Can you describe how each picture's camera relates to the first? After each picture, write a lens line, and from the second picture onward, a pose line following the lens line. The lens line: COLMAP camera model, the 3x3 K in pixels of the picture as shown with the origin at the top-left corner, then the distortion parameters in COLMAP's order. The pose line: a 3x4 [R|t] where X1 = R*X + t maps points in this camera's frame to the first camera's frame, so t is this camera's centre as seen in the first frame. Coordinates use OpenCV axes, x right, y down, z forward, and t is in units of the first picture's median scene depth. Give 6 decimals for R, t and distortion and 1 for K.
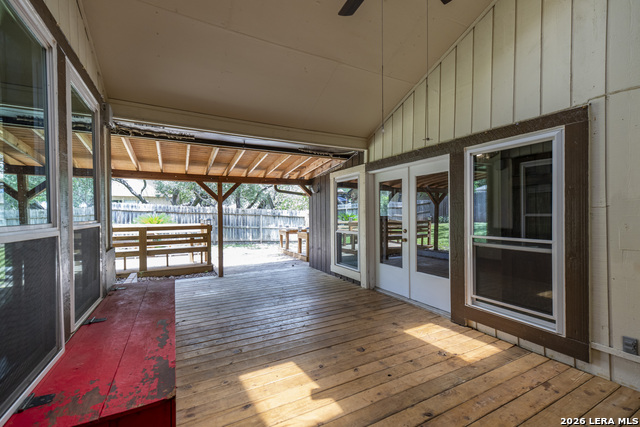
lens RADIAL K [[274.5, 0, 319.4], [0, 274.5, 215.3], [0, 0, 1]] dist [0.003632, 0.000216]
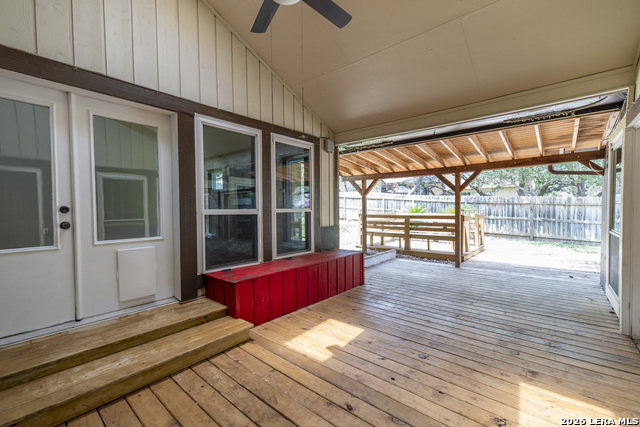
lens RADIAL K [[274.5, 0, 319.4], [0, 274.5, 215.3], [0, 0, 1]] dist [0.003632, 0.000216]
pose [[0.361885, 0.028548, -0.931786, 0.489805], [0.002333, 0.999500, 0.031529, 0.002544], [0.932220, -0.013583, 0.361637, 0.216266]]
